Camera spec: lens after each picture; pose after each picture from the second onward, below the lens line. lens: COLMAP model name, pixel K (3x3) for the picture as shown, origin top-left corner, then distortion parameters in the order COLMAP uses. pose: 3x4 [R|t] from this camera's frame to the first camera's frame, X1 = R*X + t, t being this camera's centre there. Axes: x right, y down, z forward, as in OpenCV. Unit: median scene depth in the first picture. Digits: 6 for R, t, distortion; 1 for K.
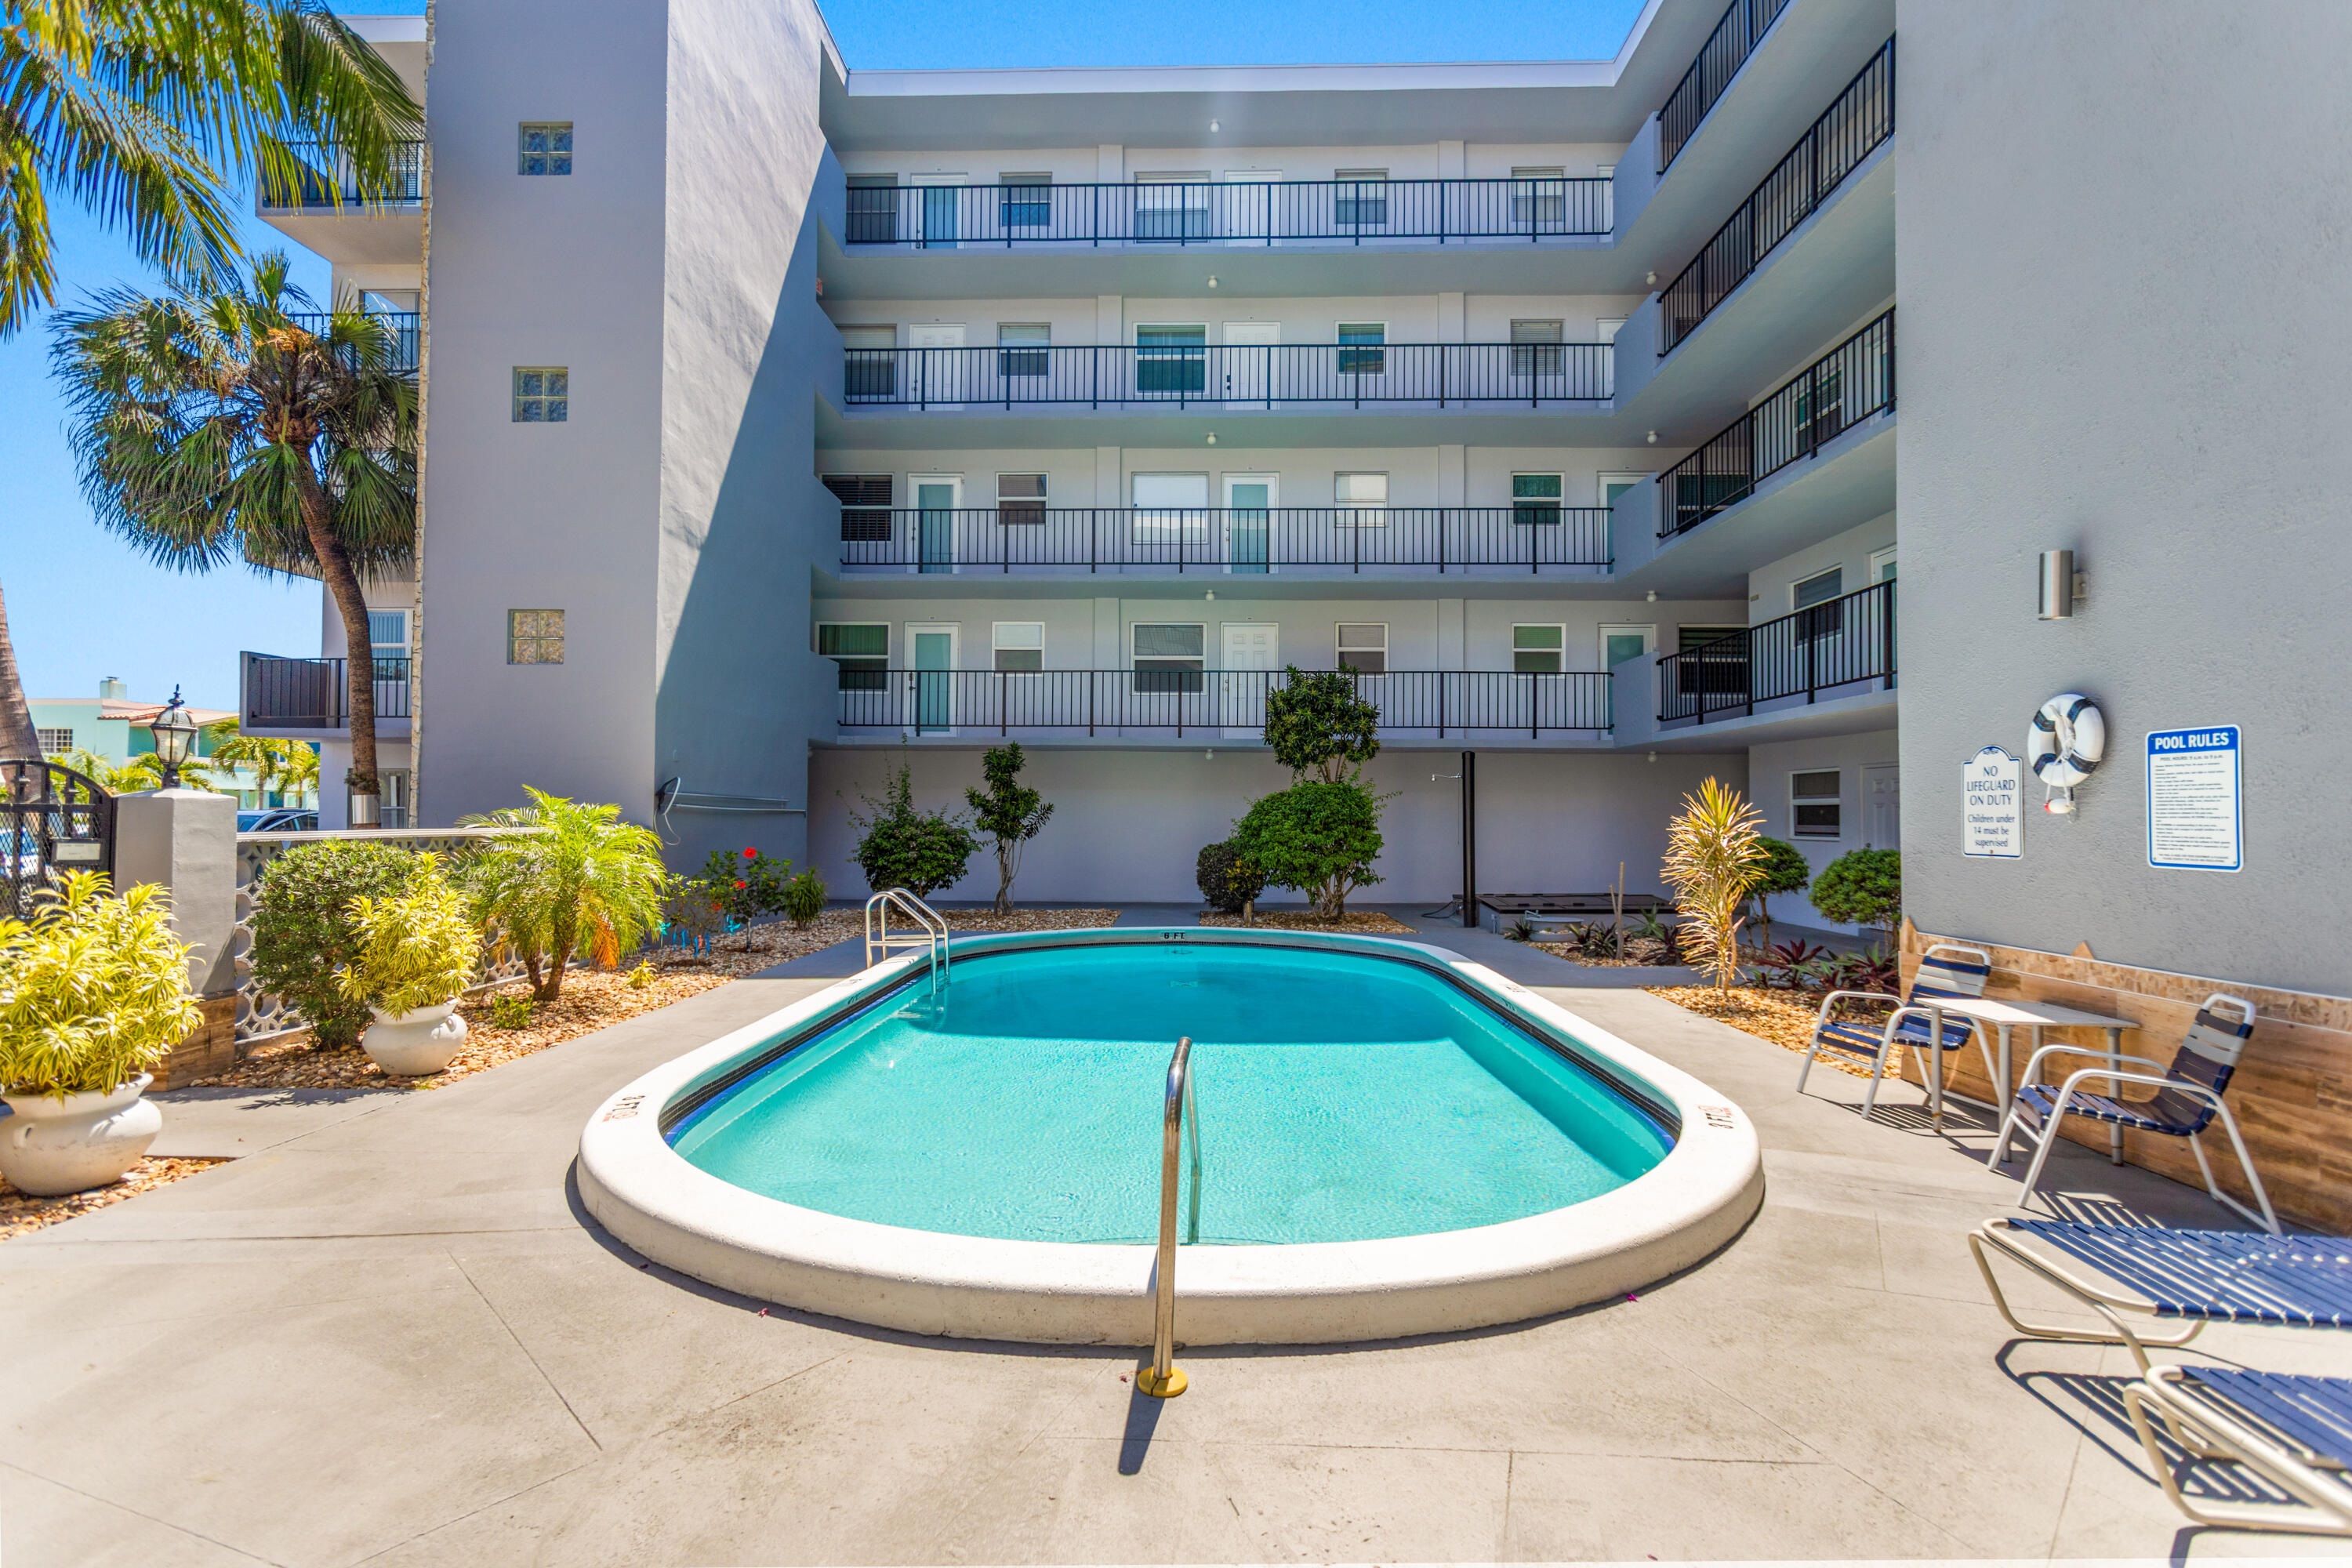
lens RADIAL K [[1140.4, 0, 1176.0], [0, 1140.4, 784.0], [0, 0, 1]] dist [0.006203, 0.000176]
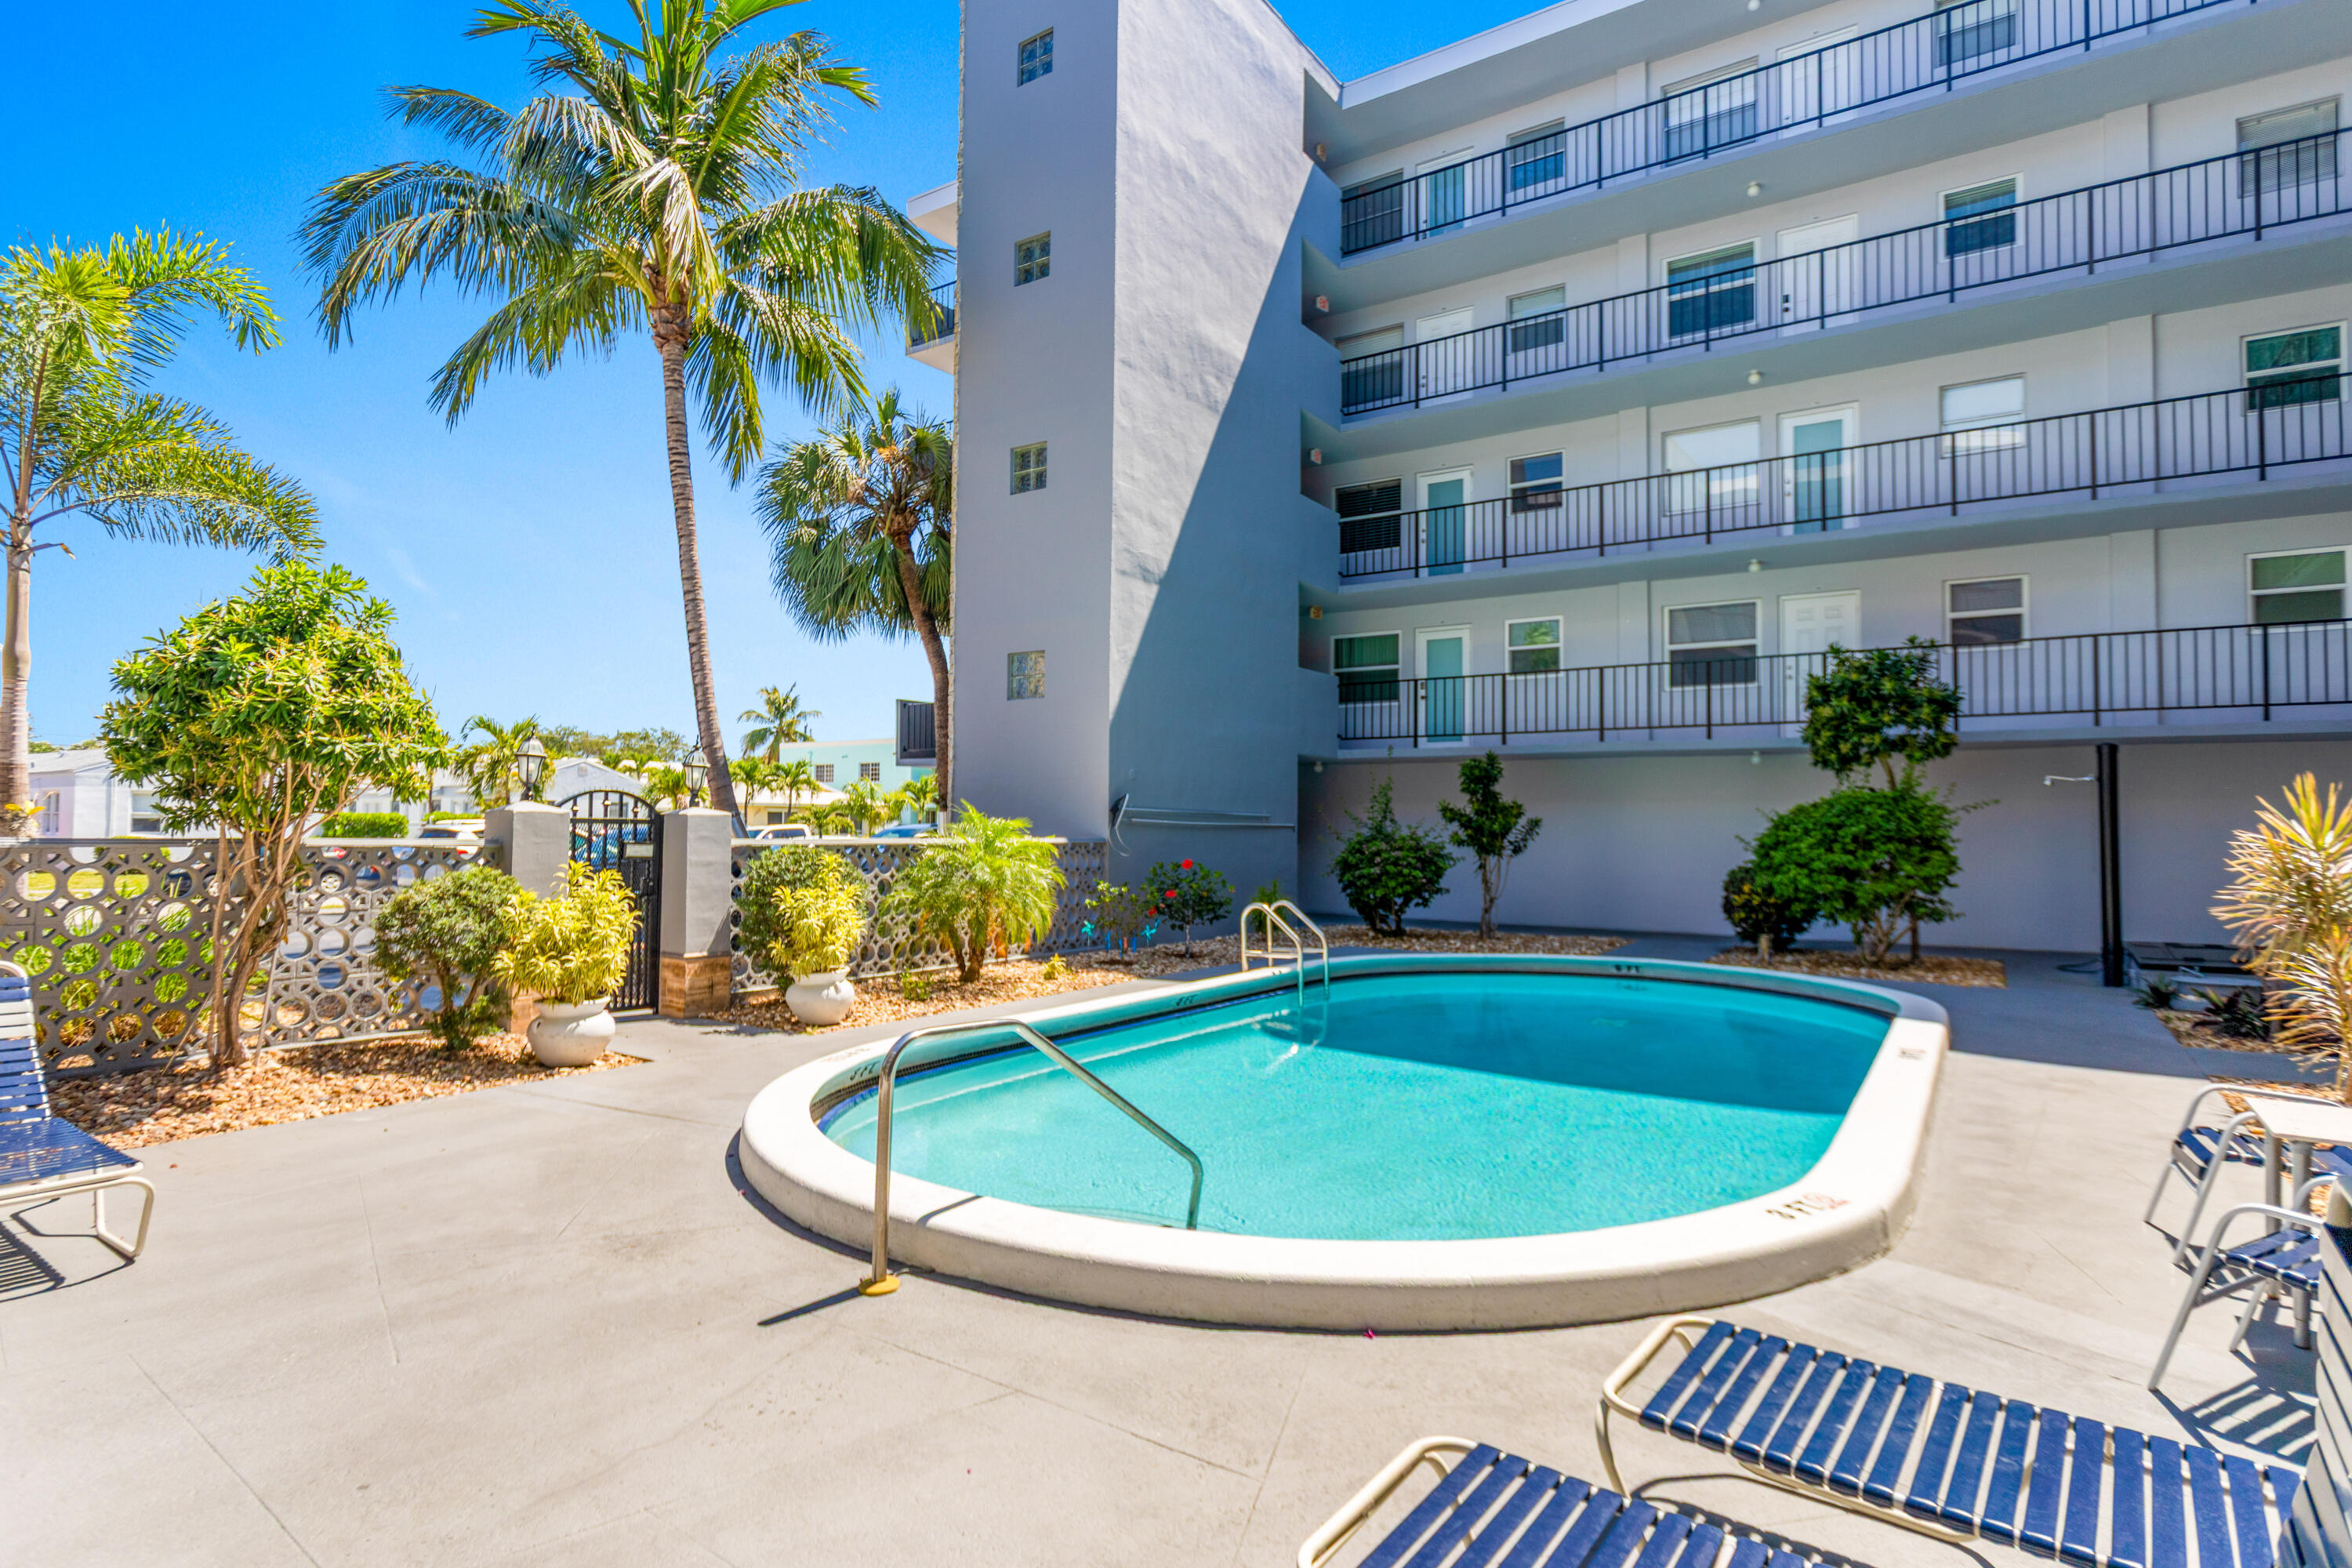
lens RADIAL K [[1256.6, 0, 1176.0], [0, 1256.6, 784.0], [0, 0, 1]] dist [-0.011516, 0.011818]
pose [[0.834396, -0.017802, -0.550878, 0.204560], [0.011712, 0.999825, -0.014570, 0.001773], [0.551041, 0.005705, 0.834459, 0.010513]]
